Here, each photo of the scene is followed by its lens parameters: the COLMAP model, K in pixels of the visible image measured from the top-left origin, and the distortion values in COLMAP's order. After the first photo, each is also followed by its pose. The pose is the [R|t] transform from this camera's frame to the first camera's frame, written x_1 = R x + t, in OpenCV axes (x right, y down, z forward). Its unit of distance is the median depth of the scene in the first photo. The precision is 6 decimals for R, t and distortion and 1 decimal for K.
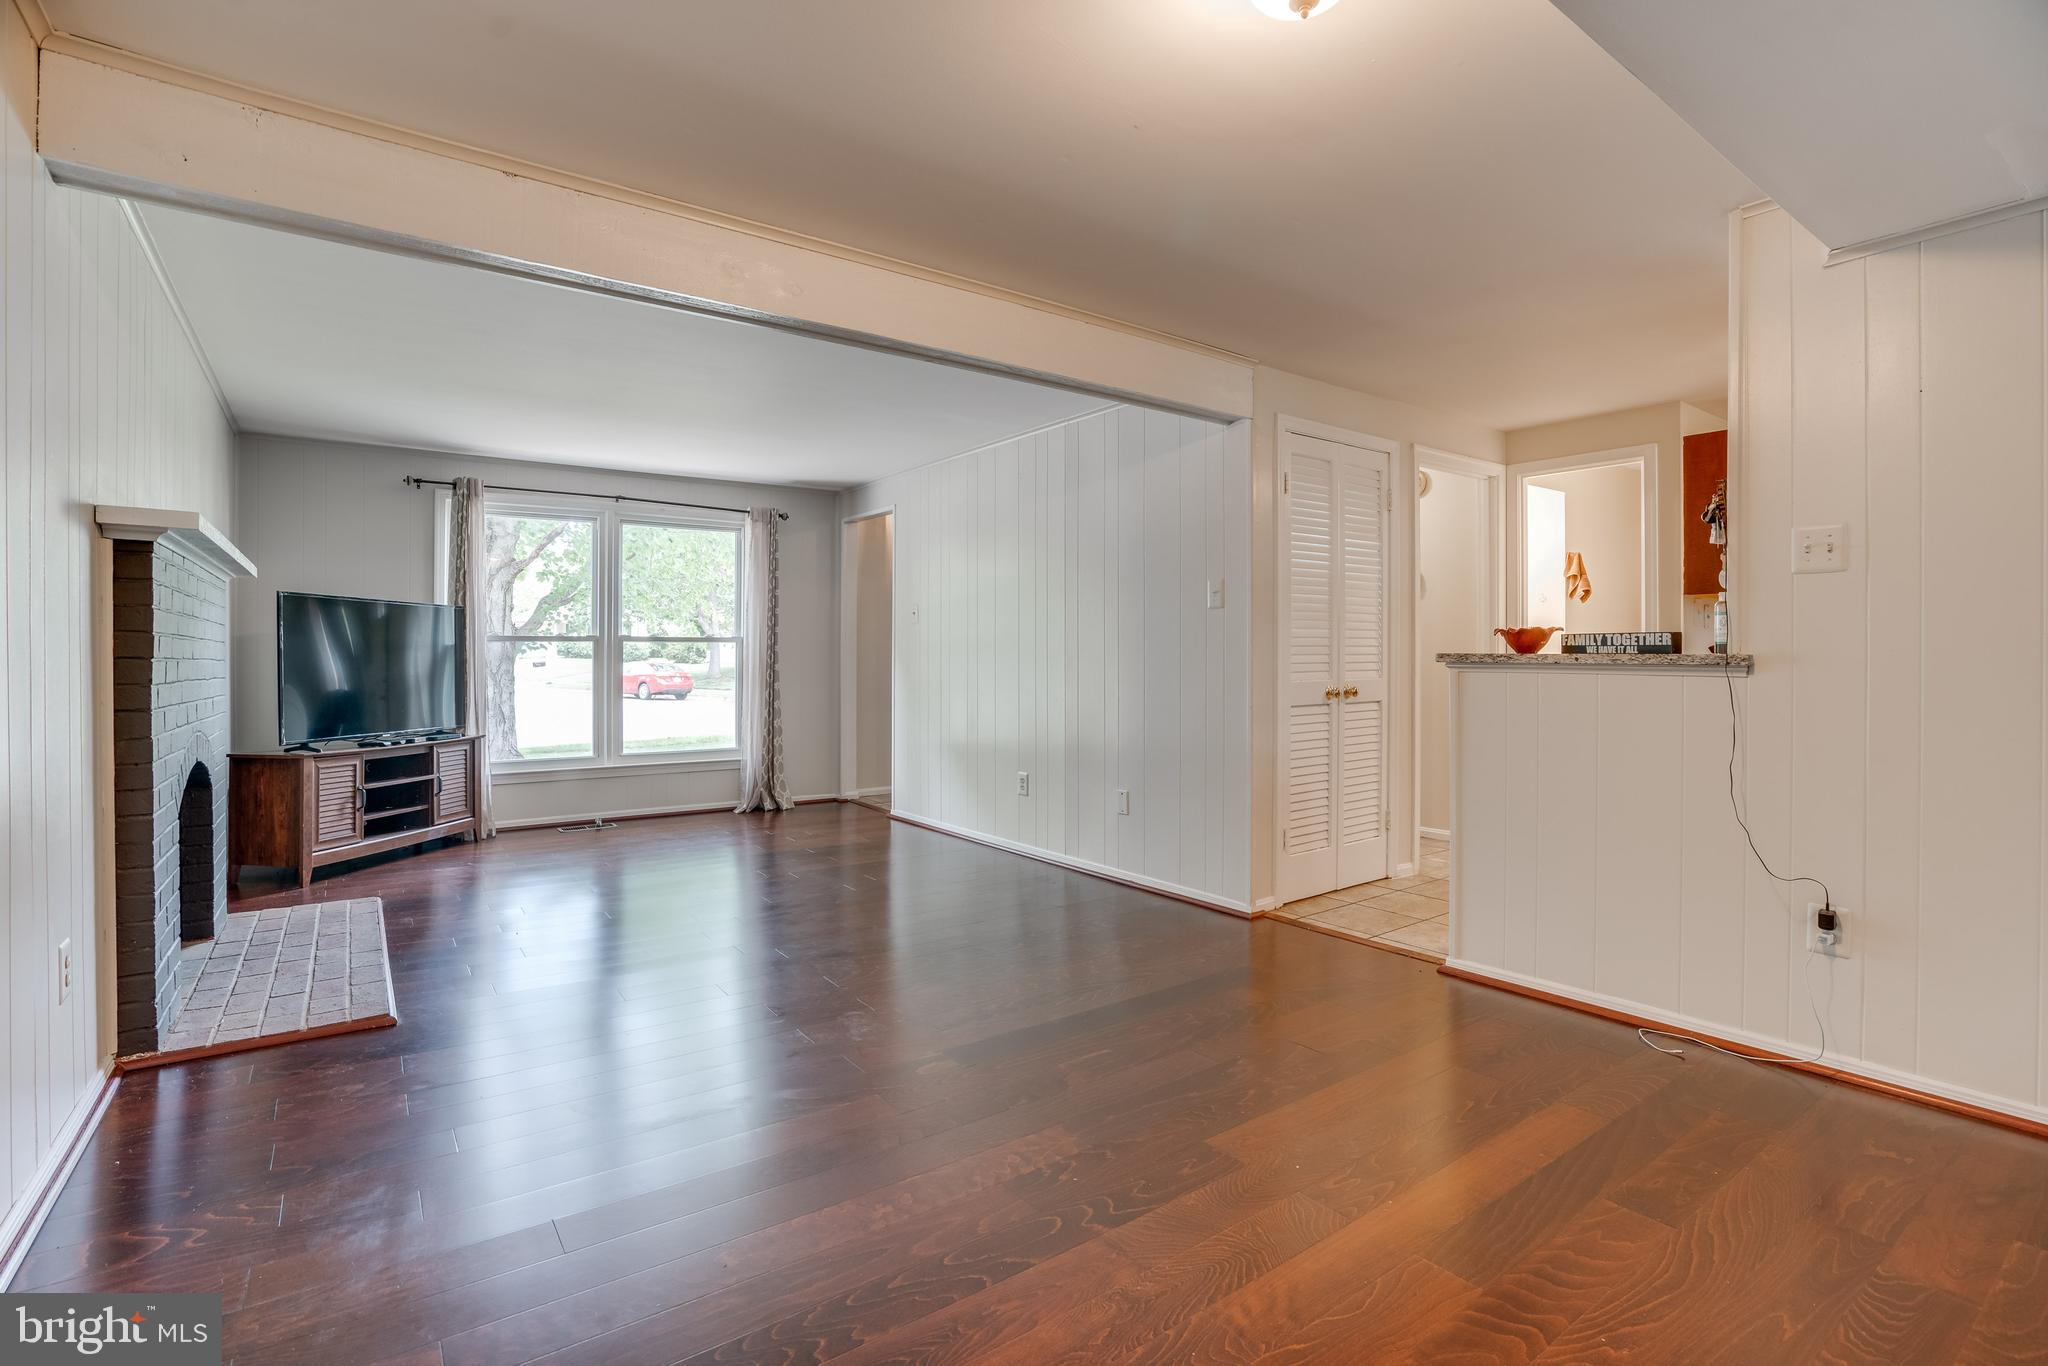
lens RADIAL K [[957.8, 0, 1024.0], [0, 957.8, 683.0], [0, 0, 1]] dist [-0.041241, 0.013373]
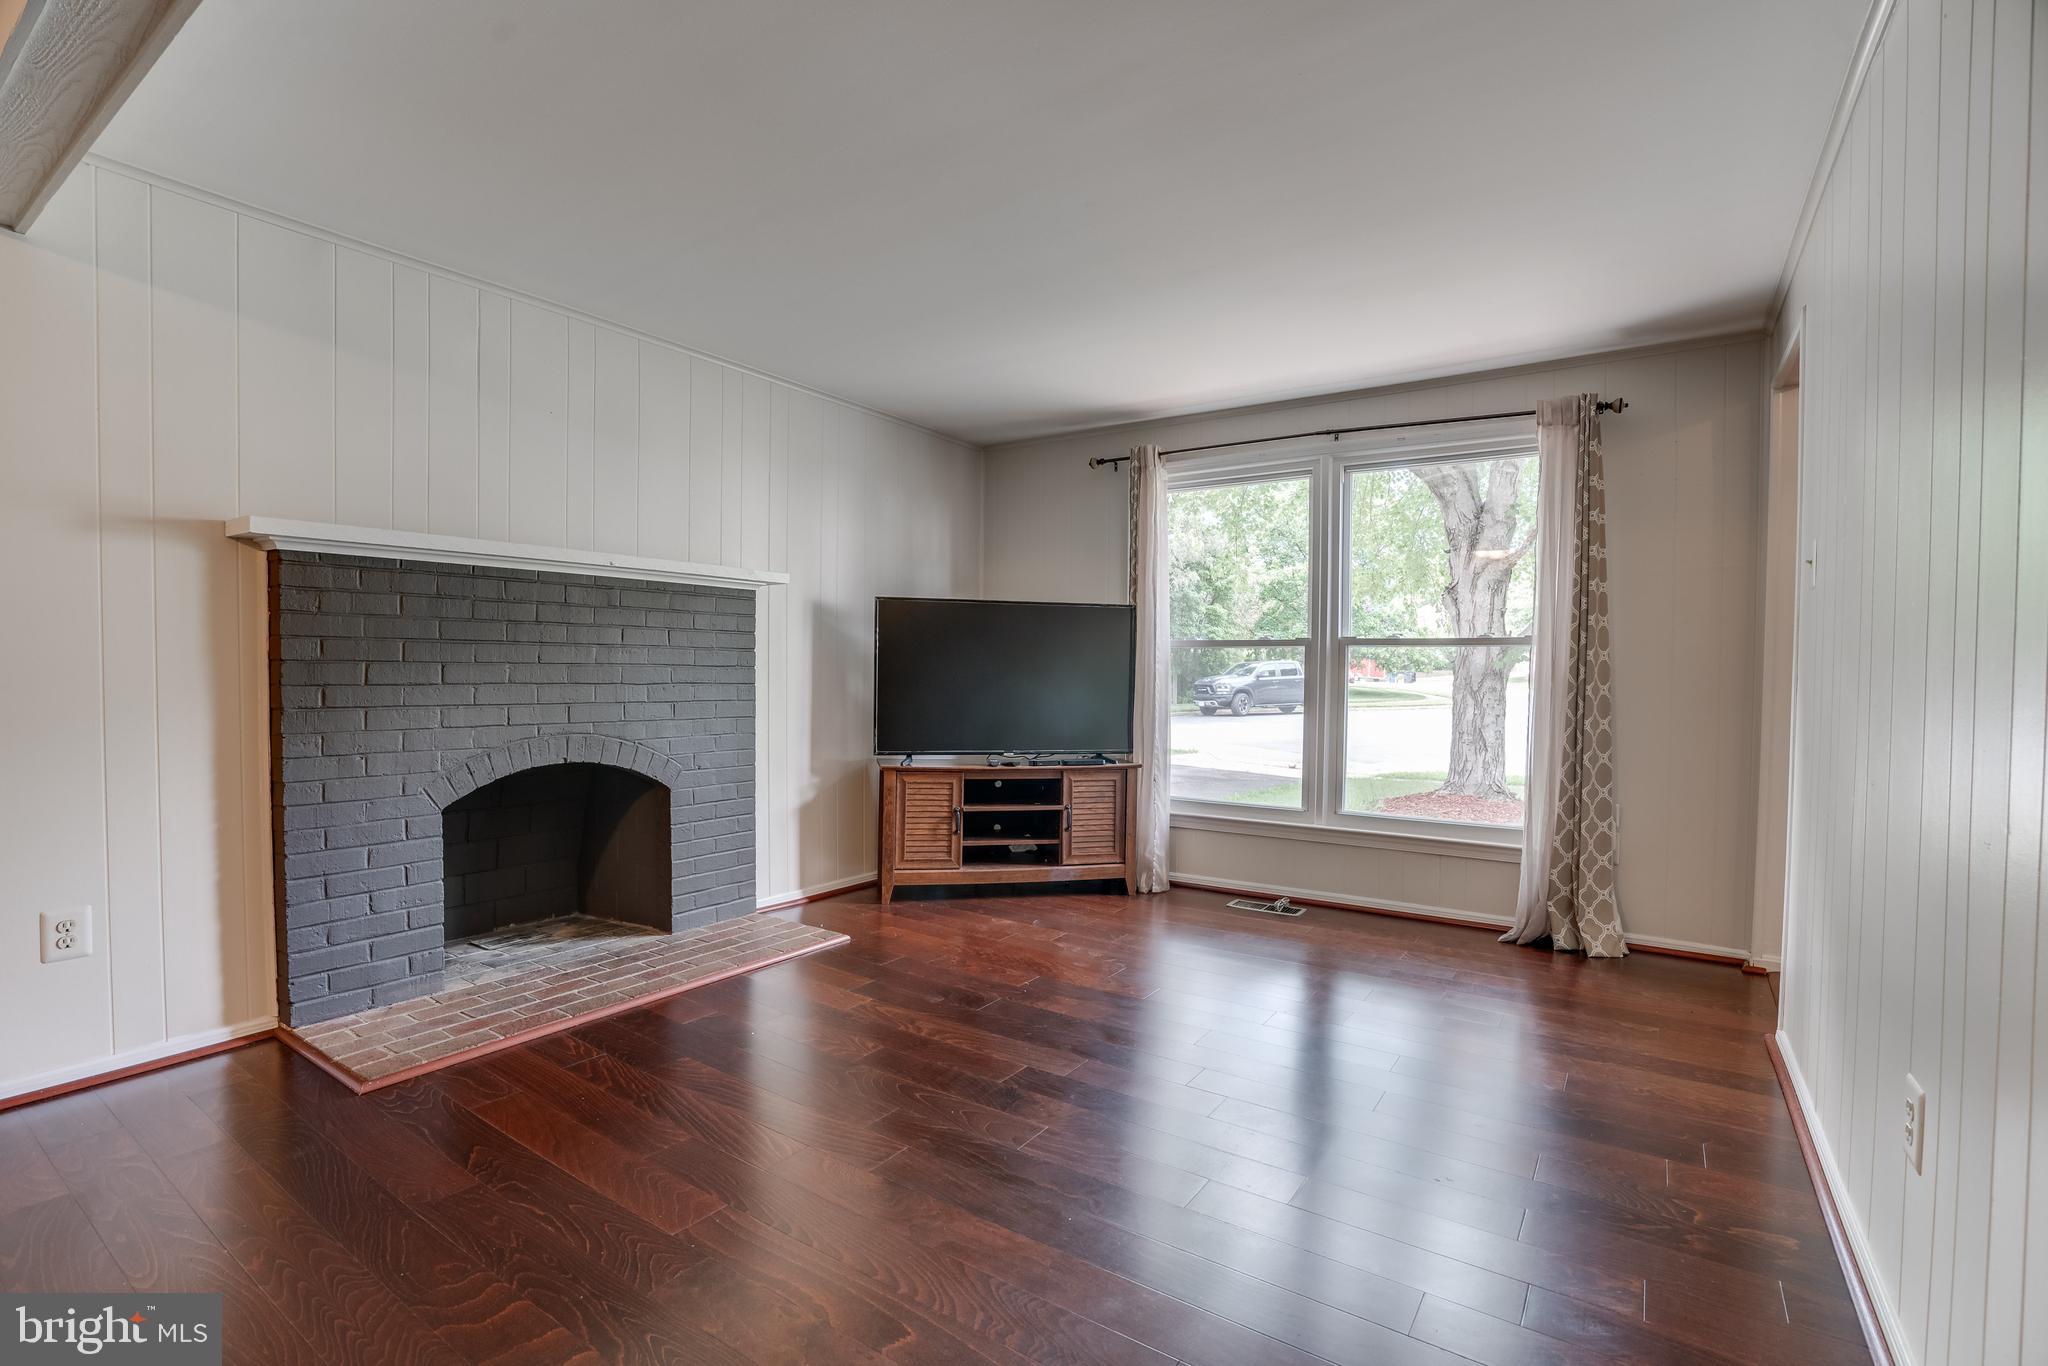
lens RADIAL K [[957.8, 0, 1024.0], [0, 957.8, 683.0], [0, 0, 1]] dist [-0.041241, 0.013373]
pose [[0.341673, 0.013056, -0.939728, 0.154749], [-0.032069, 0.999483, 0.002227, -0.012278], [0.939272, 0.029375, 0.341915, 0.612870]]
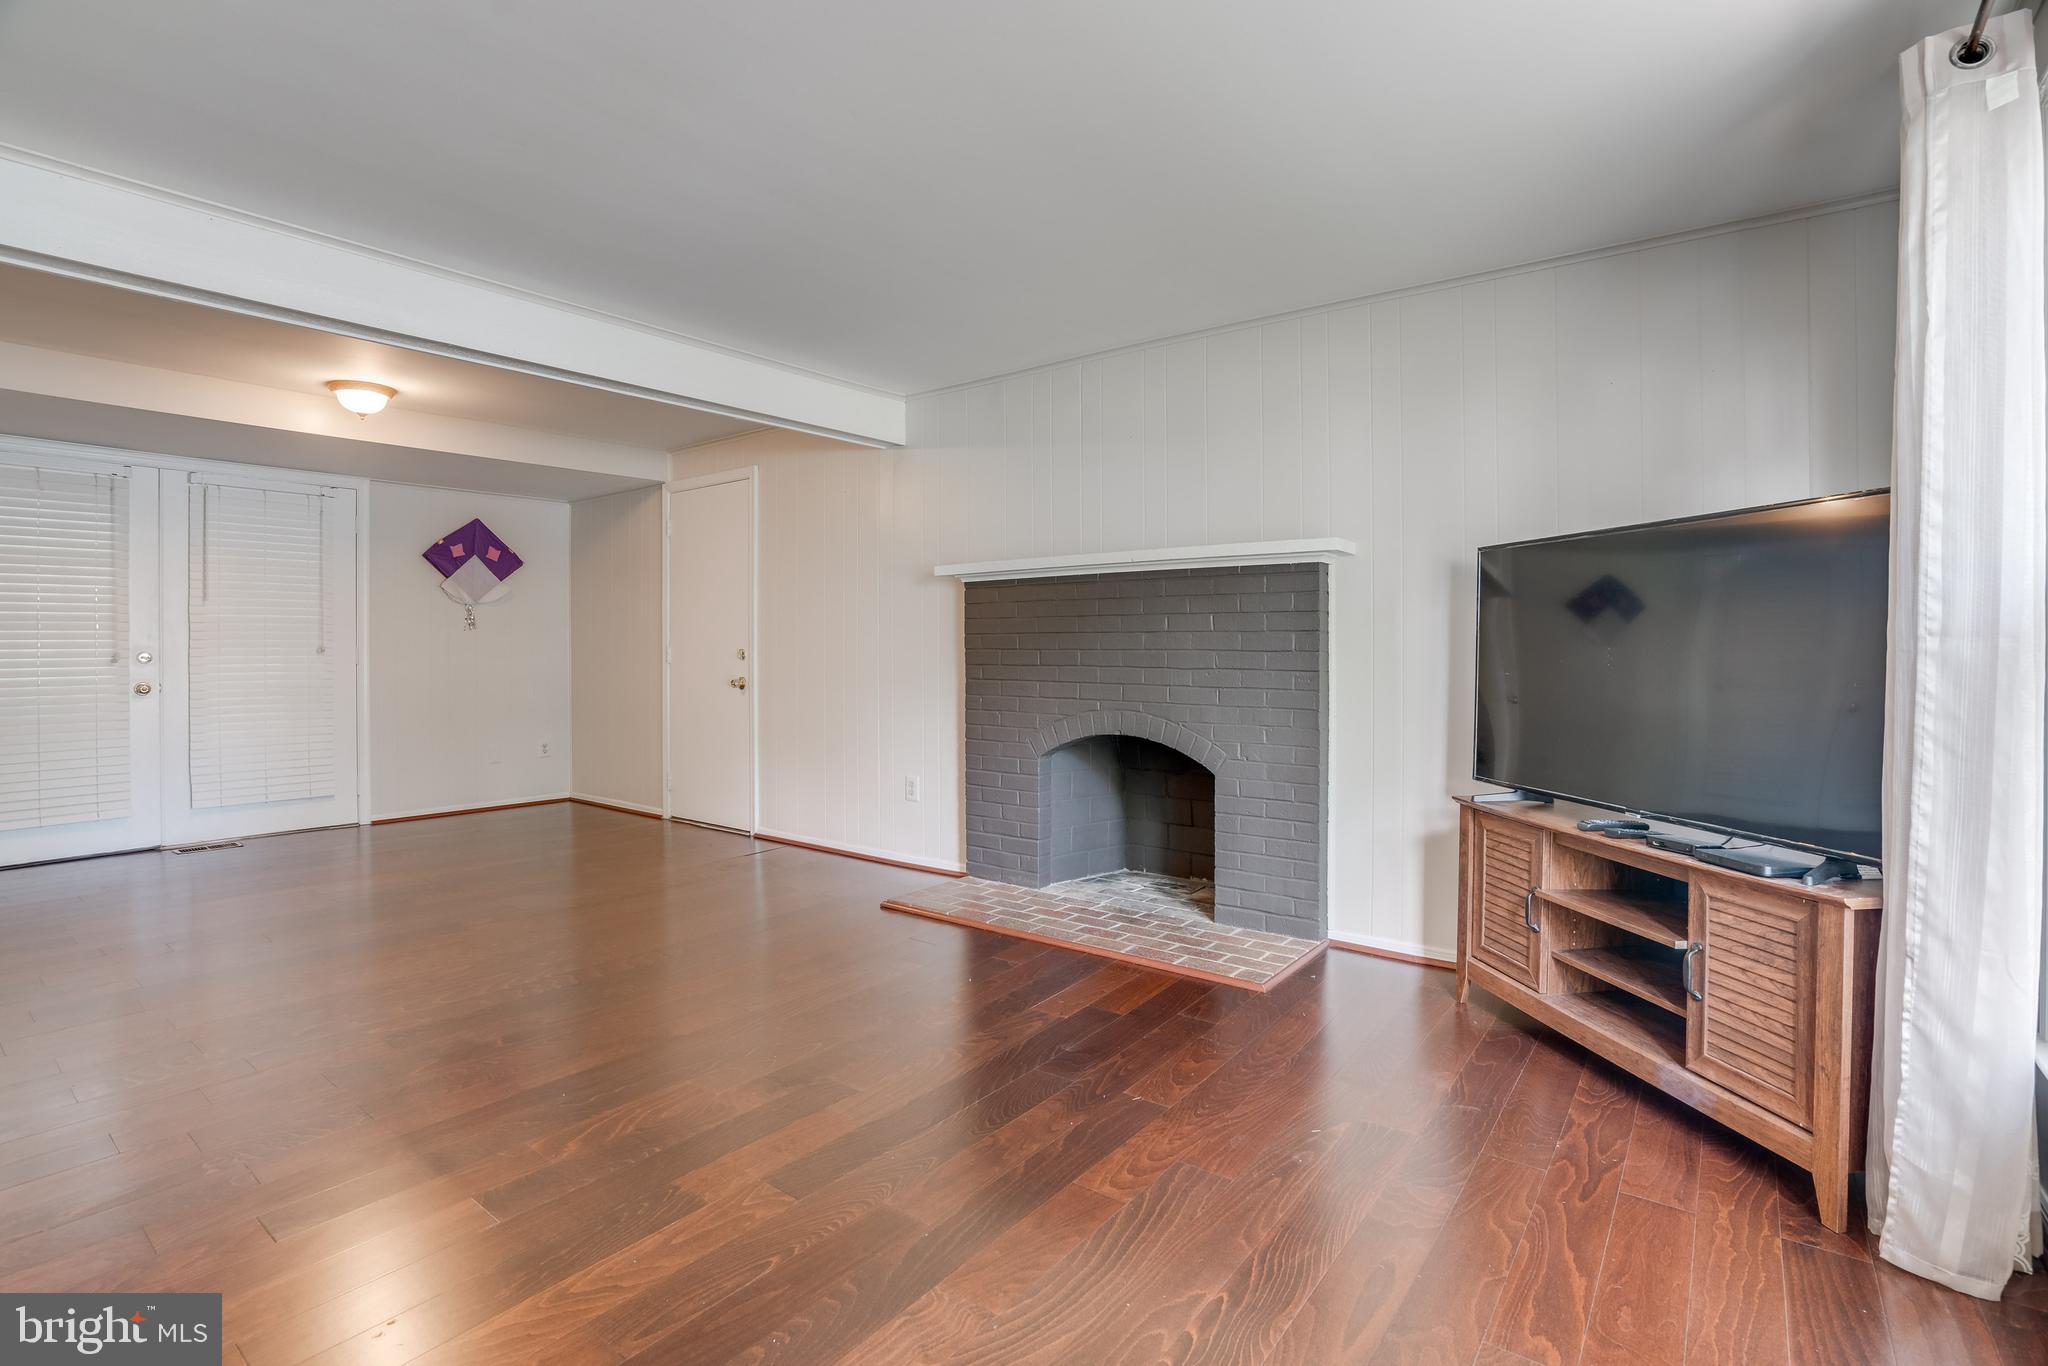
lens RADIAL K [[957.8, 0, 1024.0], [0, 957.8, 683.0], [0, 0, 1]] dist [-0.041241, 0.013373]
pose [[-0.949762, 0.011712, -0.312753, -0.211374], [-0.008937, 0.997877, 0.064511, -0.033514], [0.312845, 0.064066, -0.947641, 1.176373]]
